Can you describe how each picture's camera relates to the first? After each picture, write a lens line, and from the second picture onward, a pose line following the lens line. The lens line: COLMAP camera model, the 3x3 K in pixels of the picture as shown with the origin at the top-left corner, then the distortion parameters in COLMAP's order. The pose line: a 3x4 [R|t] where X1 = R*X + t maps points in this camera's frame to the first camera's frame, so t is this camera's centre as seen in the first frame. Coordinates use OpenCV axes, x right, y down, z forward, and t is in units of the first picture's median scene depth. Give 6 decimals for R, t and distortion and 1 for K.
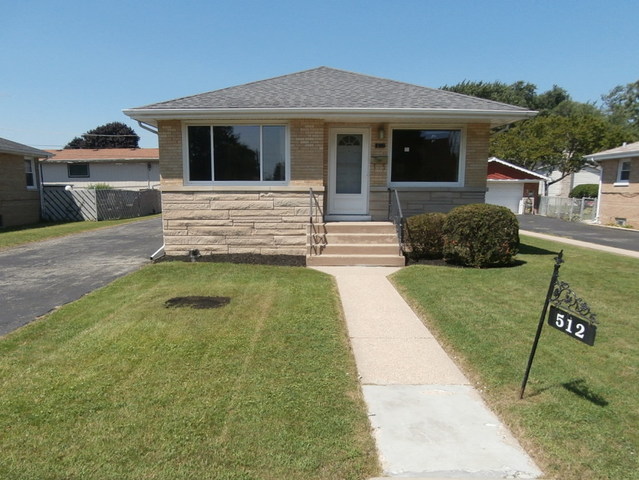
lens RADIAL K [[441.7, 0, 319.5], [0, 441.7, 240.0], [0, 0, 1]] dist [-0.057372, 0.000802]
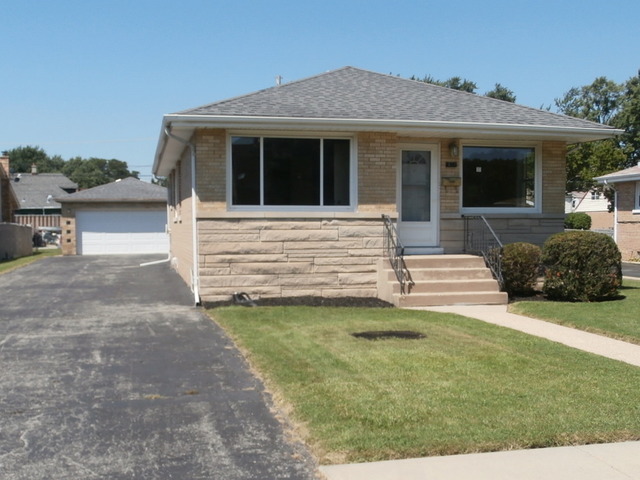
lens RADIAL K [[631.4, 0, 320.0], [0, 631.4, 240.0], [0, 0, 1]] dist [-0.097116, 0.007419]
pose [[0.982226, -0.008734, 0.187497, -0.353079], [0.024873, 0.996164, -0.083898, 0.025839], [-0.186045, 0.087070, 0.978676, -0.127518]]
